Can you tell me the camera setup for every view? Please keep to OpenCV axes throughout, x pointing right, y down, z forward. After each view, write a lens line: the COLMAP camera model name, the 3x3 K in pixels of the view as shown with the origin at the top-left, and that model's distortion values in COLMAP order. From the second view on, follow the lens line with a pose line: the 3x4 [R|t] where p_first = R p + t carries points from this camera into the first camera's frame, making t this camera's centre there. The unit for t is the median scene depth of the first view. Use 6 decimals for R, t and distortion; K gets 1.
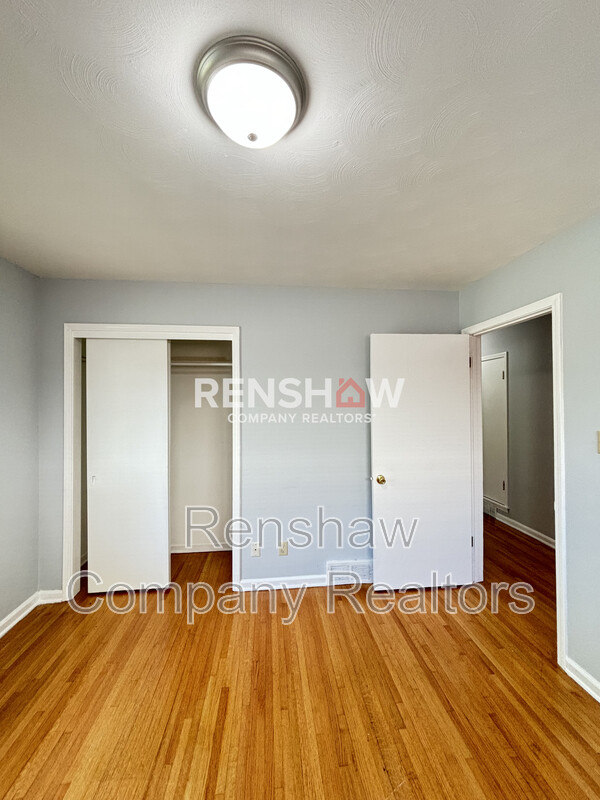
lens RADIAL K [[320.8, 0, 299.8], [0, 320.8, 401.4], [0, 0, 1]] dist [-0.000644, 0.000144]
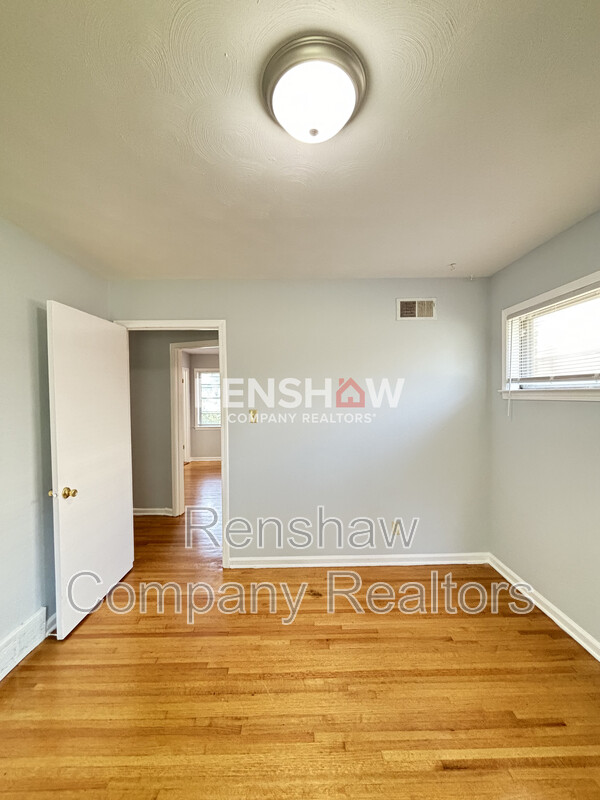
lens RADIAL K [[320.8, 0, 298.9], [0, 320.8, 400.3], [0, 0, 1]] dist [-0.000644, 0.000144]
pose [[0.090564, -0.013366, 0.995801, -0.751519], [0.012809, 0.999843, 0.012255, 0.029089], [-0.995808, 0.011645, 0.090721, 0.590202]]
